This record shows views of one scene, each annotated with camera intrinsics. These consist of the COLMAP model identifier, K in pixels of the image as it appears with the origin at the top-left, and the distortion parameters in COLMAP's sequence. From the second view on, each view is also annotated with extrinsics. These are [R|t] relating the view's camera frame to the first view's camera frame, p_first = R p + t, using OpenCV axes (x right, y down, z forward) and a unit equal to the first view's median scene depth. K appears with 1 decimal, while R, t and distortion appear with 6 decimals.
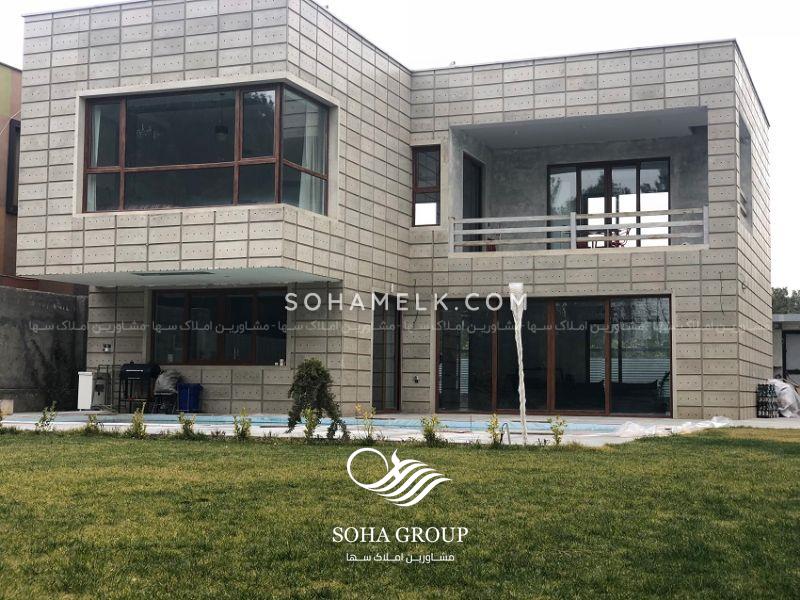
lens RADIAL K [[1204.5, 0, 399.9], [0, 1204.5, 299.6], [0, 0, 1]] dist [0.065601, 0.000000]
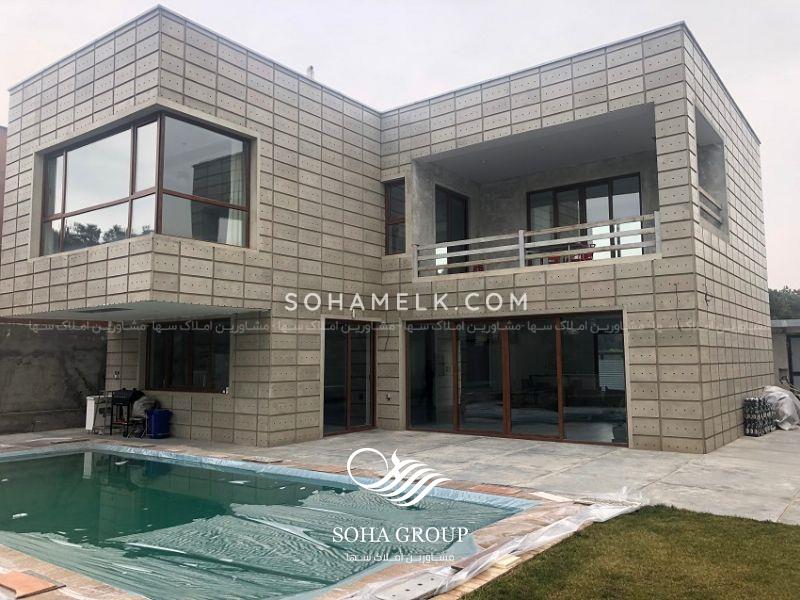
lens RADIAL K [[658.8, 0, 400.1], [0, 658.8, 298.8], [0, 0, 1]] dist [0.029586, 0.003229]
pose [[0.964828, -0.042282, -0.259458, 0.186323], [0.037820, 0.999039, -0.022167, -0.008153], [0.260146, 0.011575, 0.965500, 0.457488]]
